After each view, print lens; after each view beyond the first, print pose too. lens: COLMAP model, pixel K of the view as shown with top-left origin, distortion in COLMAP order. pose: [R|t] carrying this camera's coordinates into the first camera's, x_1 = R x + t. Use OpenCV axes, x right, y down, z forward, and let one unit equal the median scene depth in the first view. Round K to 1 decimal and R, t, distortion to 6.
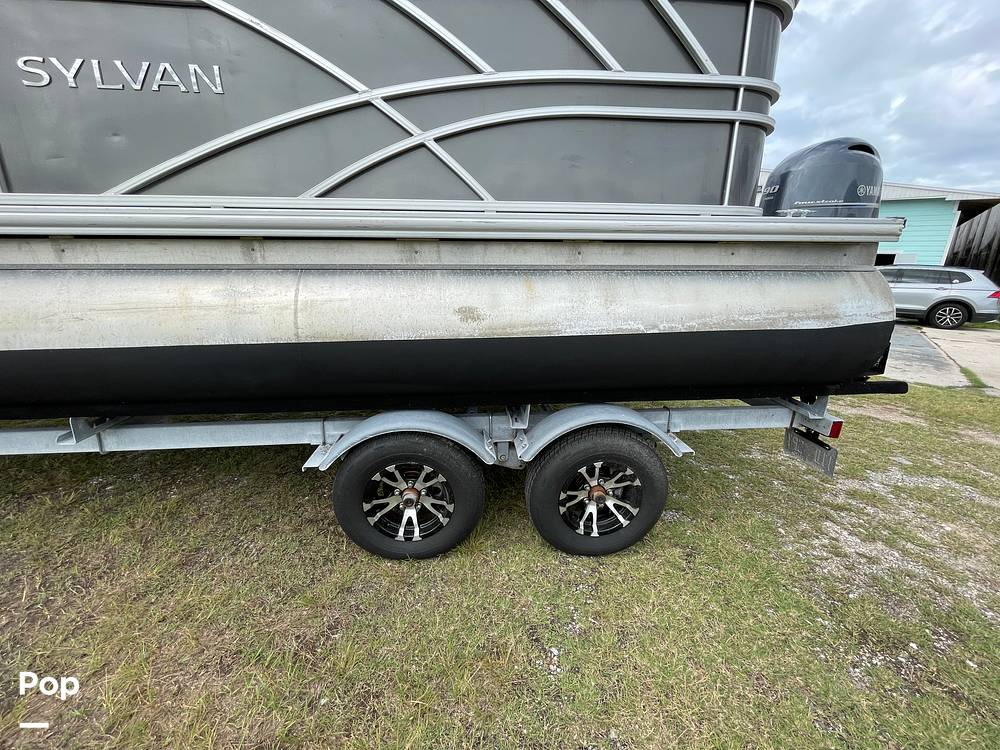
lens RADIAL K [[405.8, 0, 500.0], [0, 405.8, 372.9], [0, 0, 1]] dist [-0.002614, 0.000175]
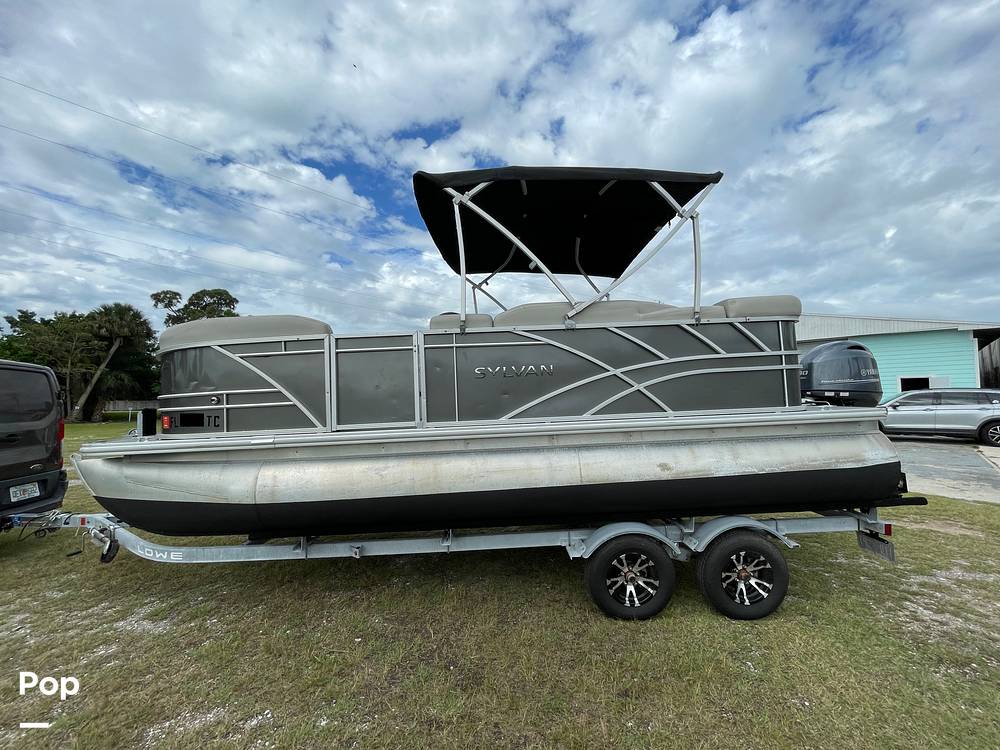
lens RADIAL K [[405.8, 0, 499.8], [0, 405.8, 371.9], [0, 0, 1]] dist [-0.002614, 0.000175]
pose [[0.996157, -0.050054, -0.071872, -0.663306], [0.024964, 0.948832, -0.314792, 0.015634], [0.083951, 0.311789, 0.946435, -1.003661]]
